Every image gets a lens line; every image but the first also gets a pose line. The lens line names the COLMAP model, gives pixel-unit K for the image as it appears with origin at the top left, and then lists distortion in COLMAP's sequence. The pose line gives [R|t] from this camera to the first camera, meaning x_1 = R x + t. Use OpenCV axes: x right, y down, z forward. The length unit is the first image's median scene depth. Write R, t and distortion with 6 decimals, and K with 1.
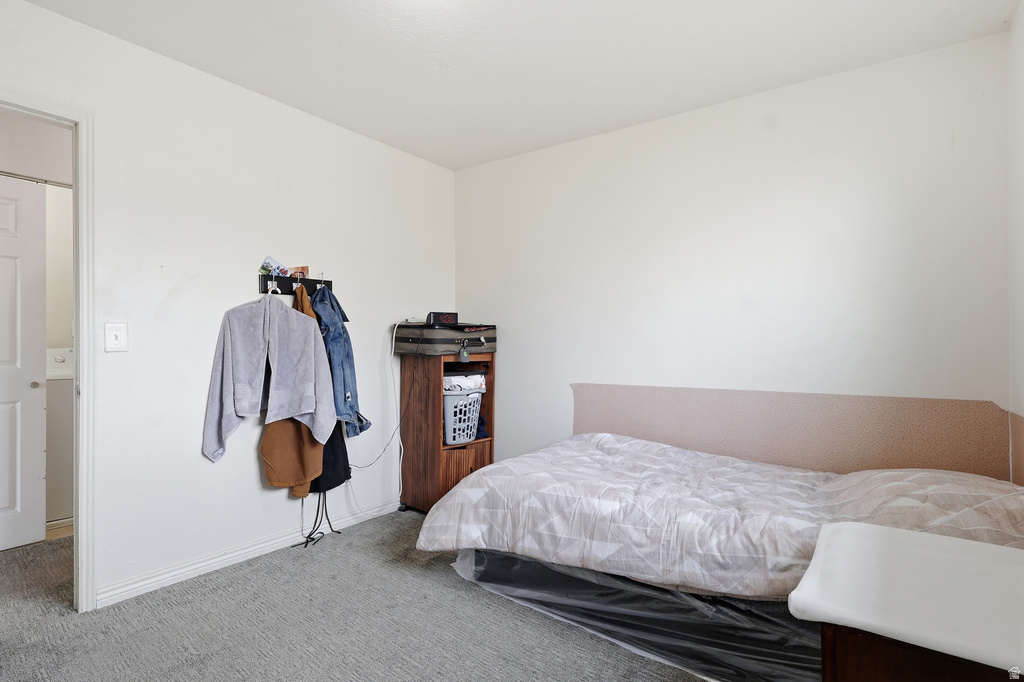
lens RADIAL K [[485.7, 0, 512.0], [0, 485.7, 341.0], [0, 0, 1]] dist [0.000789, 0.000118]
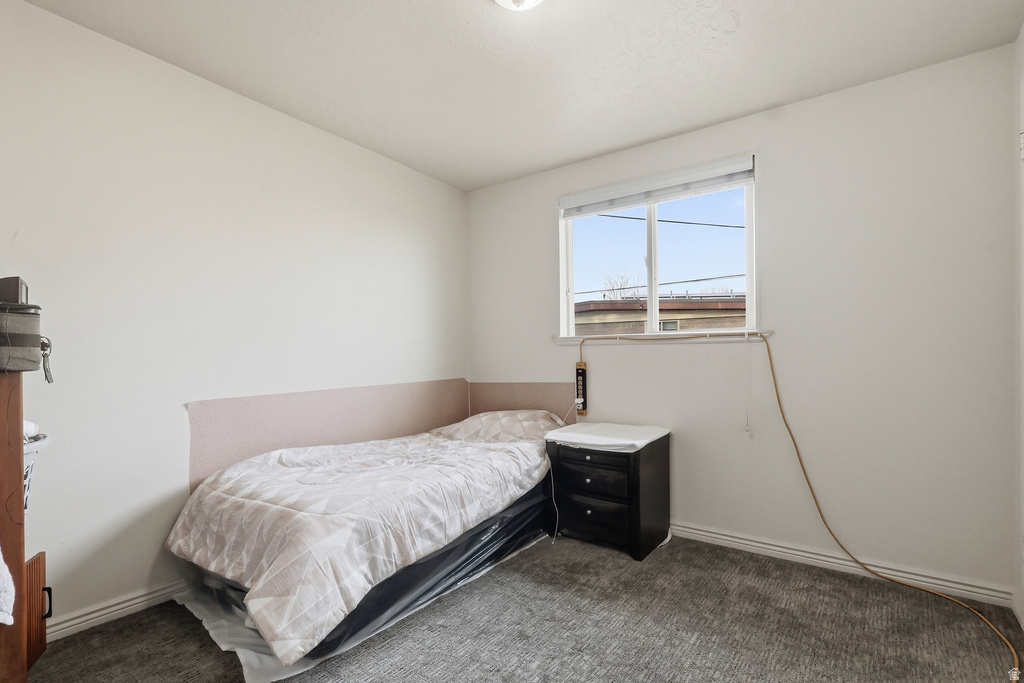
lens RADIAL K [[485.7, 0, 512.0], [0, 485.7, 341.5], [0, 0, 1]] dist [0.000789, 0.000118]
pose [[-0.010702, 0.019701, 0.999749, -0.960089], [0.001607, 0.999805, -0.019685, 0.014164], [-0.999941, 0.001396, -0.010731, 0.803517]]
